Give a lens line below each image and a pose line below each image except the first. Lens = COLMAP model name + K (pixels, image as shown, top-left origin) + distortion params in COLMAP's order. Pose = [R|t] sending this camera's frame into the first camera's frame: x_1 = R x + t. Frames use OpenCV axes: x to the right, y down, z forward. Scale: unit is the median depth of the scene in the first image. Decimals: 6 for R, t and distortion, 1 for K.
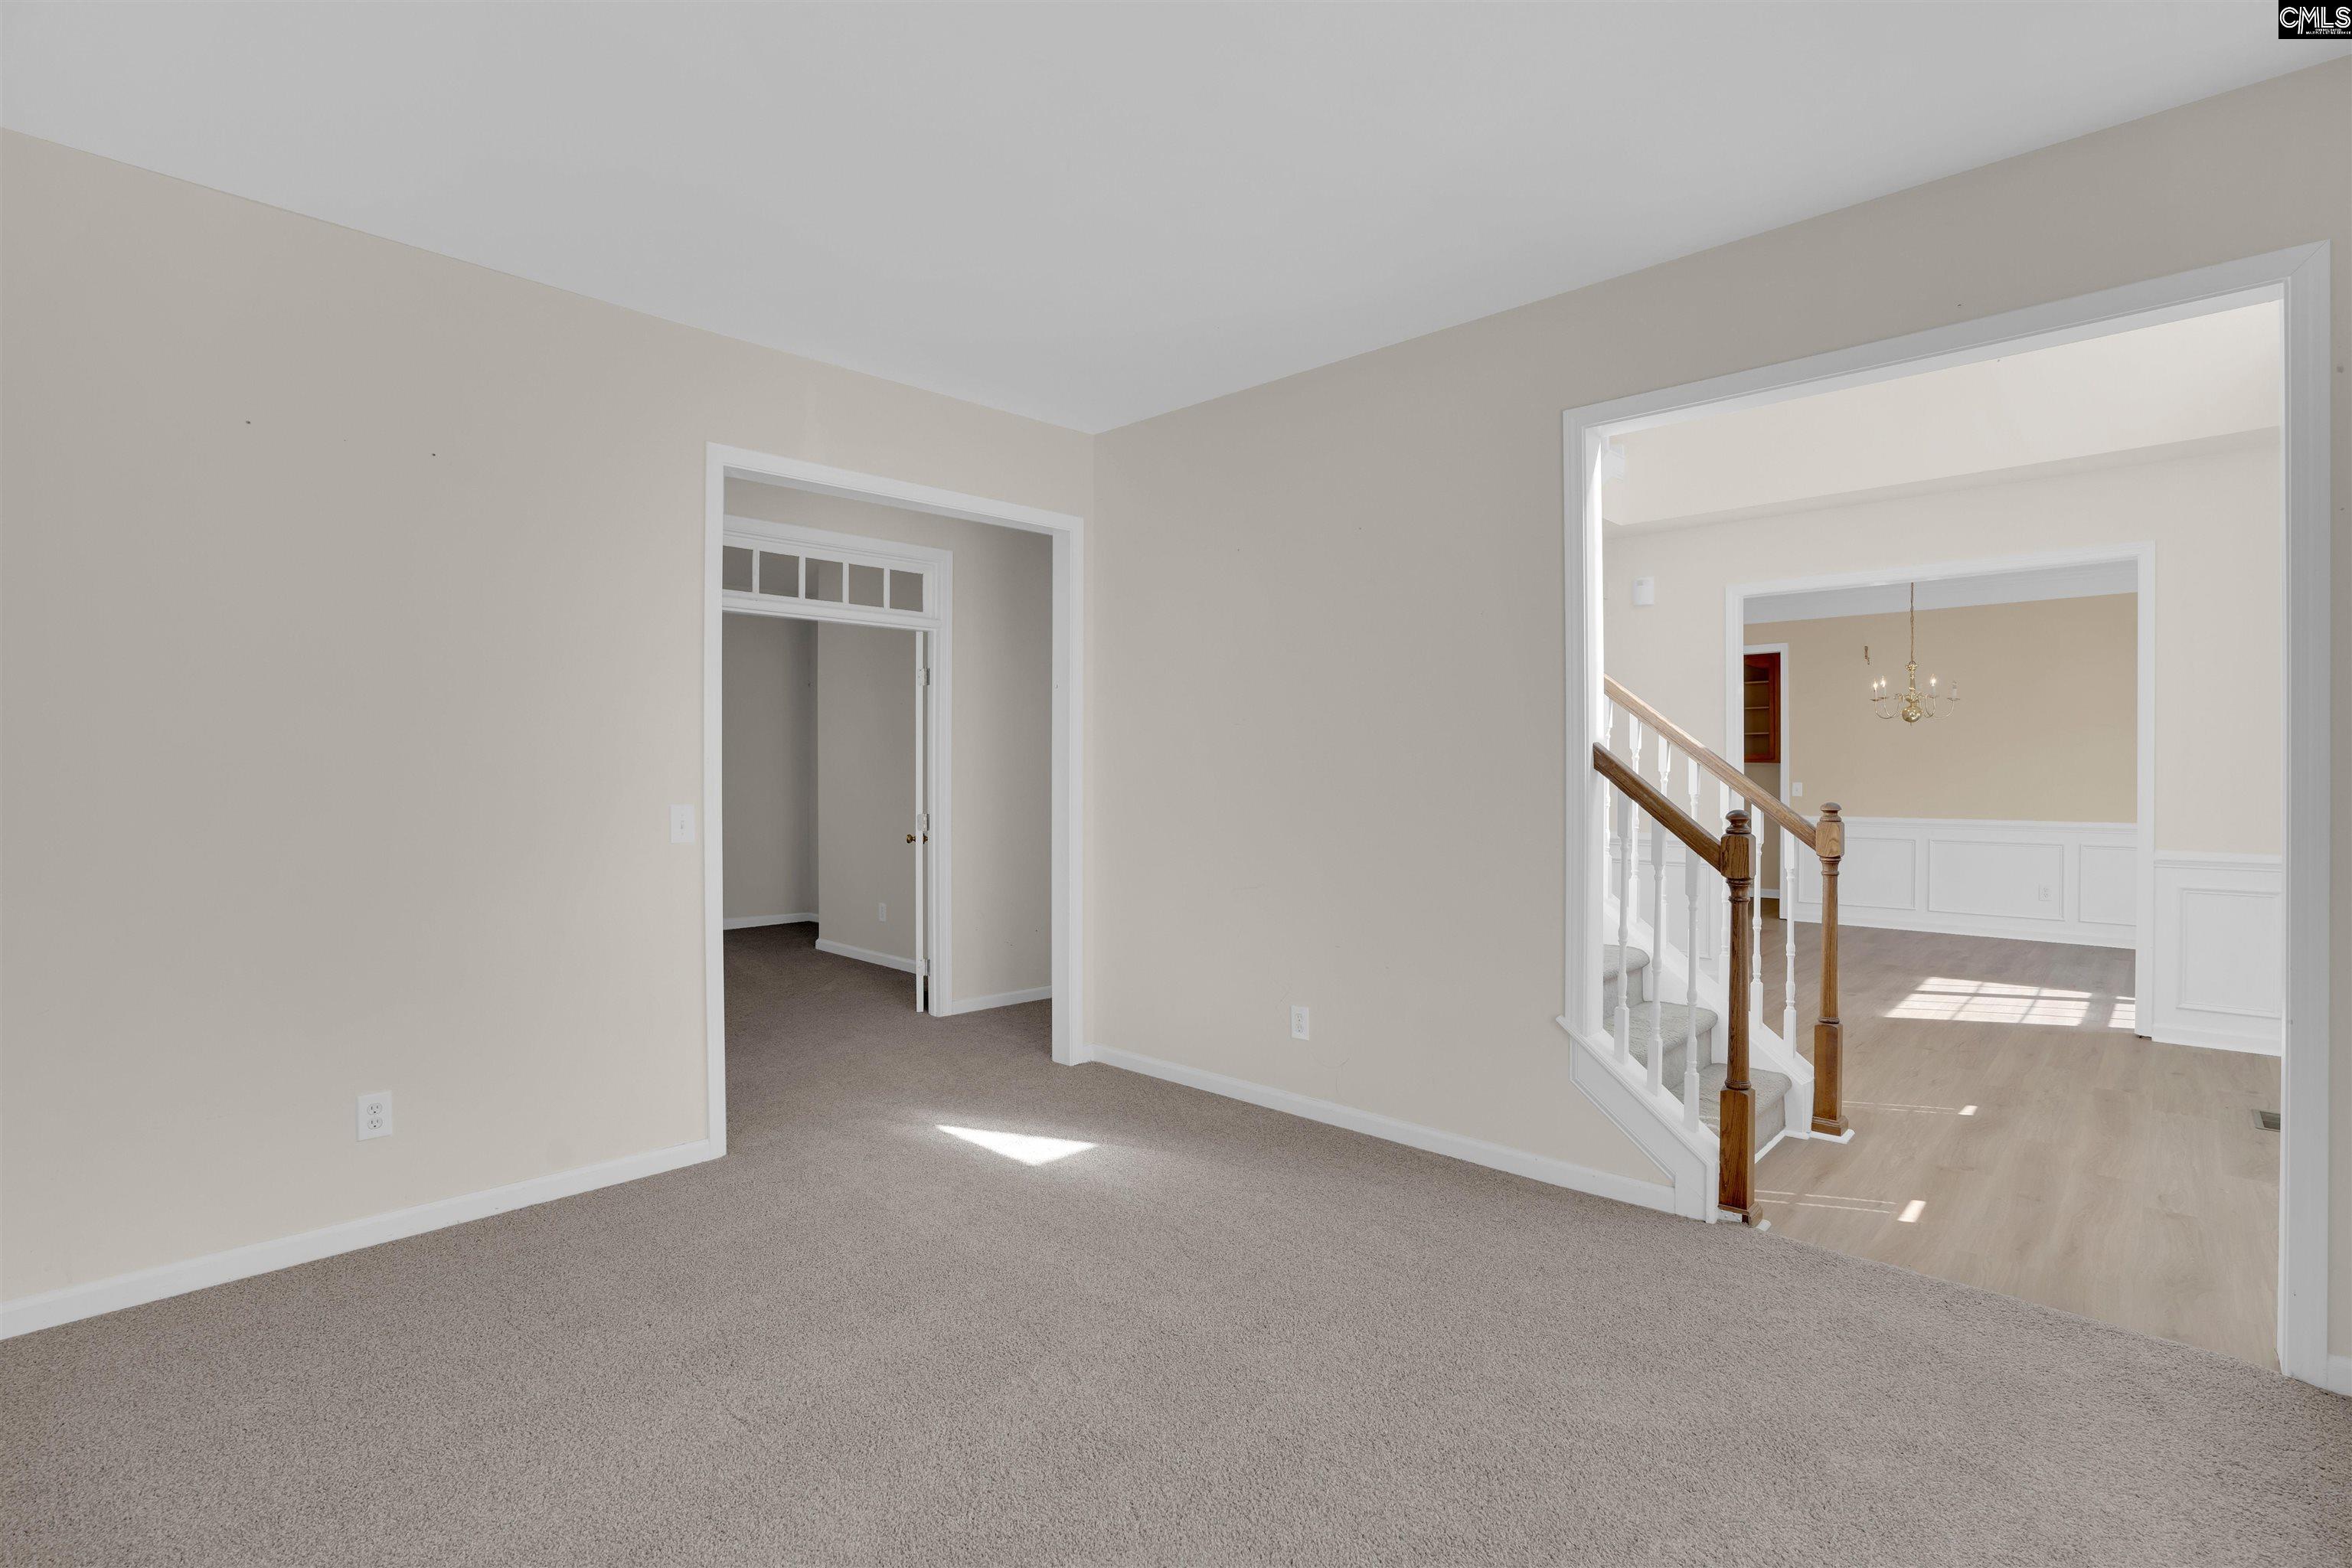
lens RADIAL K [[1105.6, 0, 1174.1], [0, 1105.6, 775.4], [0, 0, 1]] dist [0.000110, 0.000122]
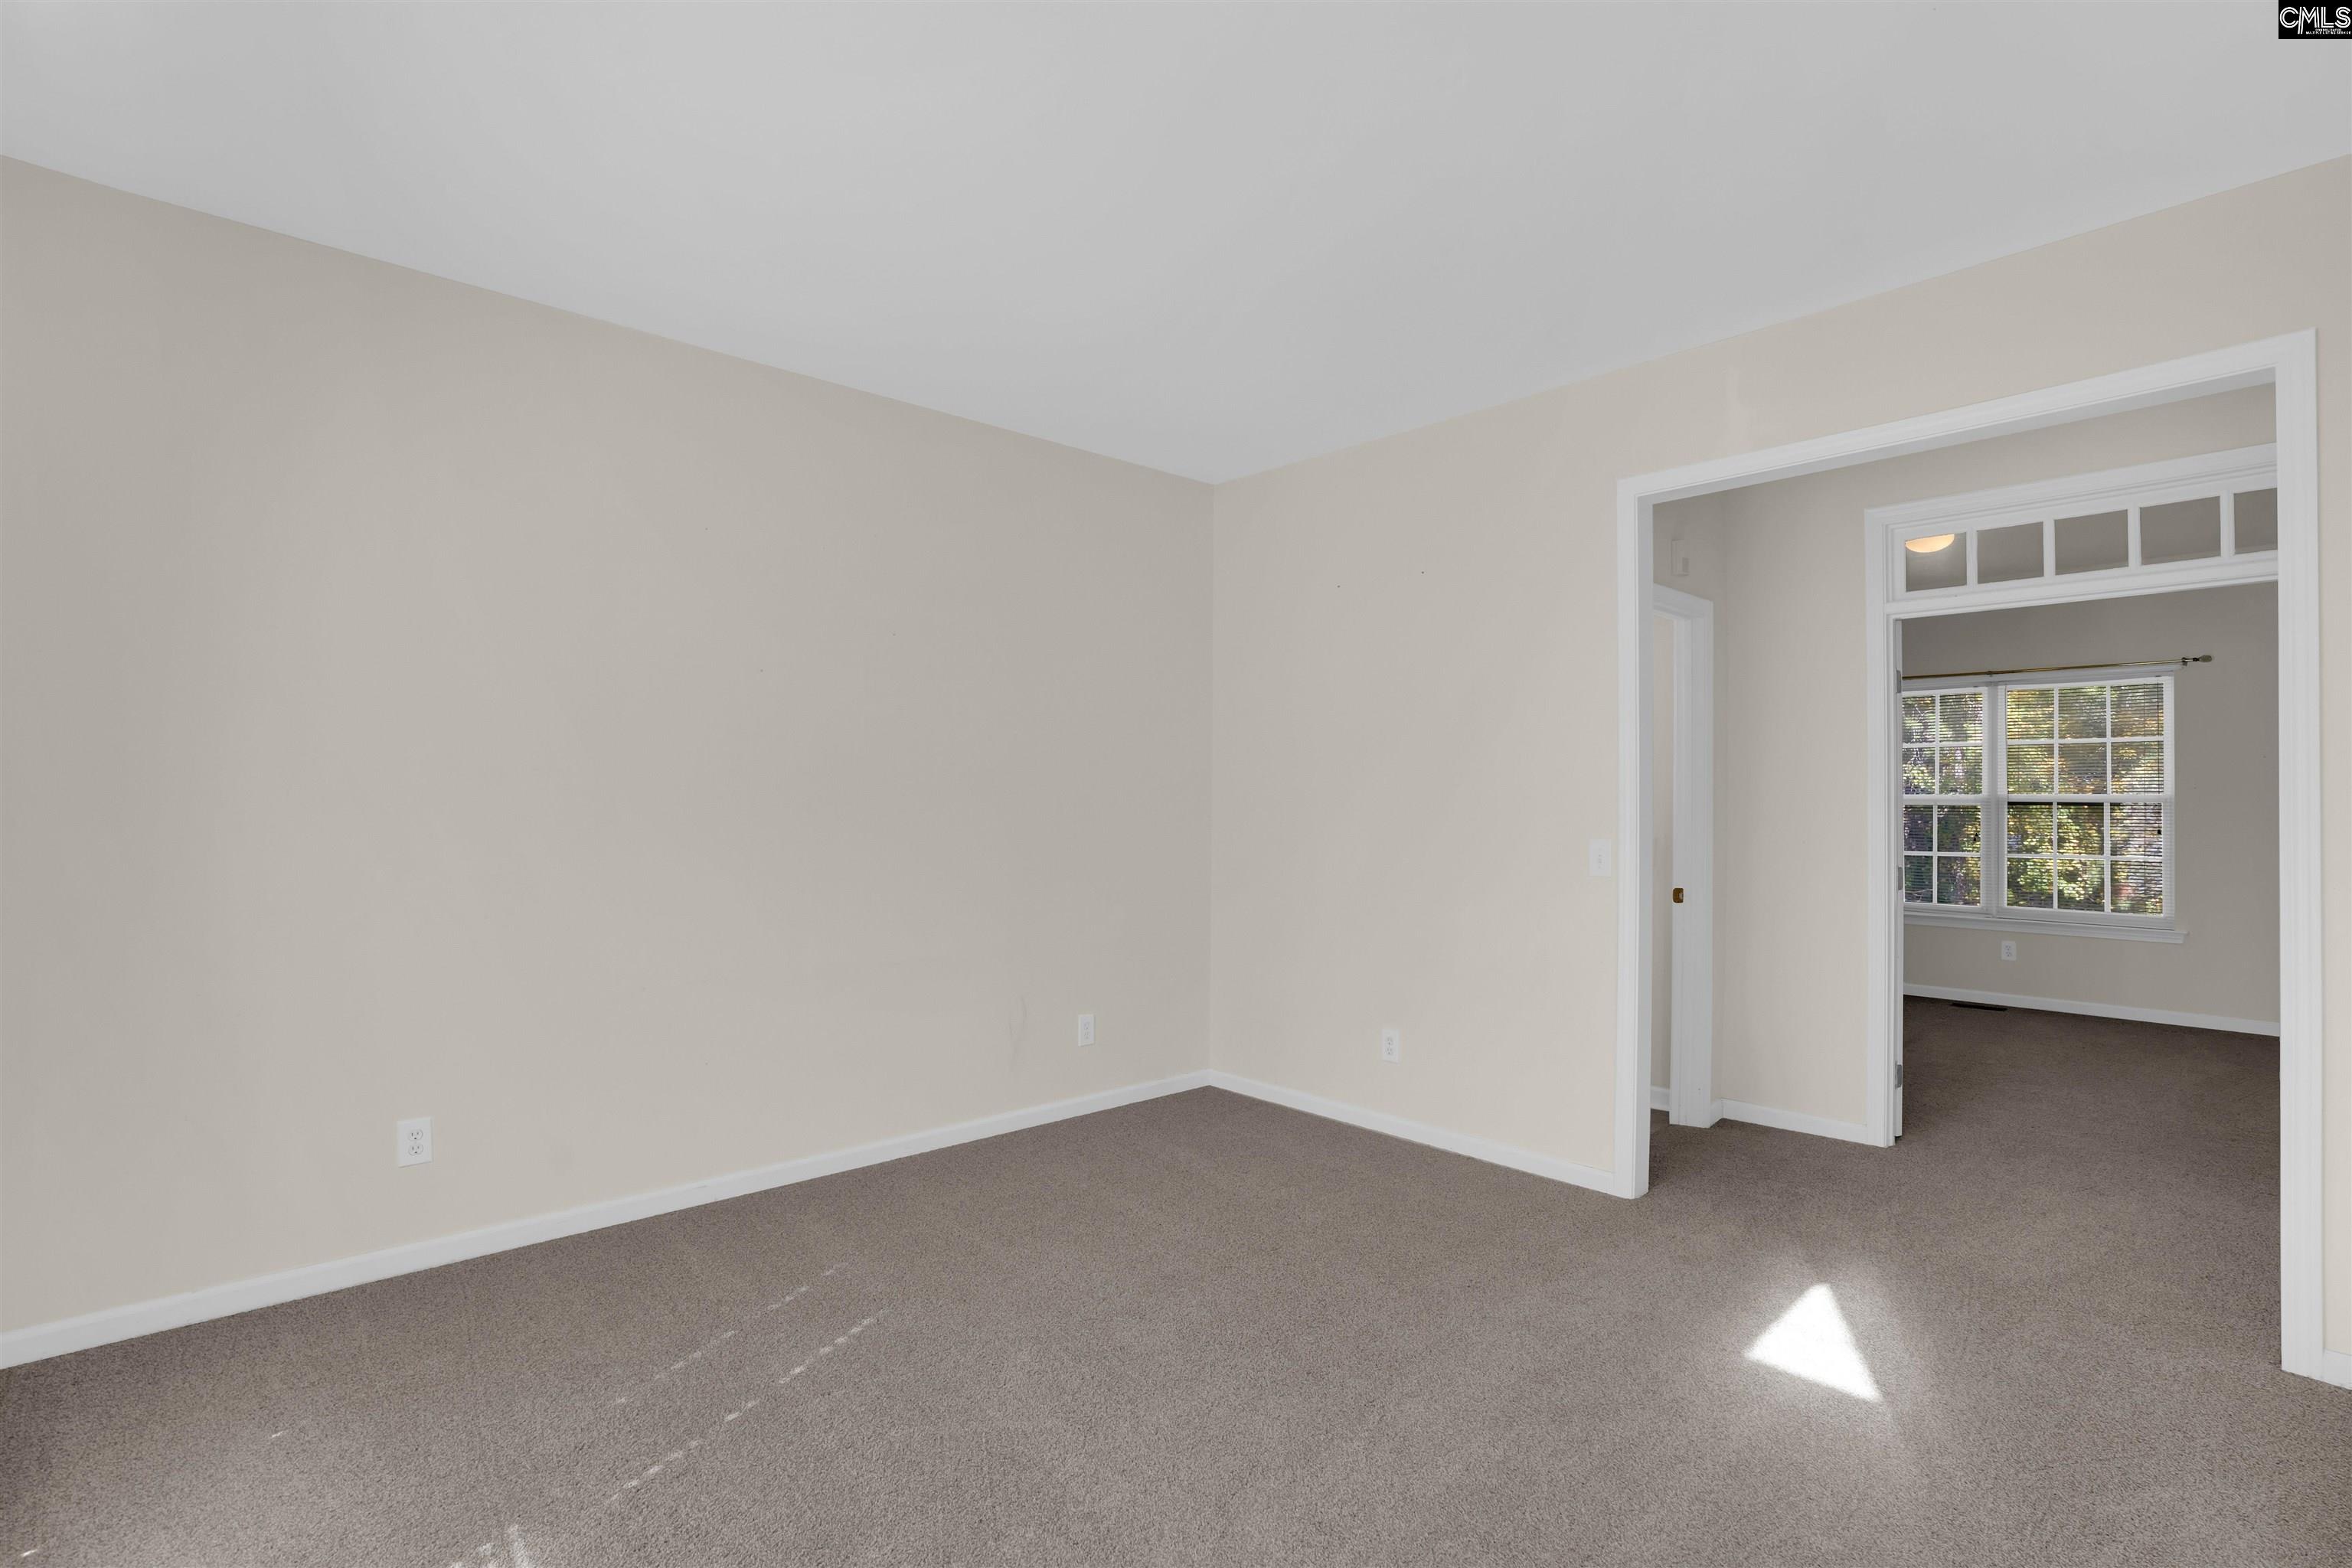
lens RADIAL K [[1105.6, 0, 1197.7], [0, 1105.6, 784.1], [0, 0, 1]] dist [0.000110, 0.000122]
pose [[0.000499, -0.005481, -0.999985, 0.384970], [-0.009184, 0.999943, -0.005485, -0.010270], [0.999958, 0.009186, 0.000449, 0.407151]]
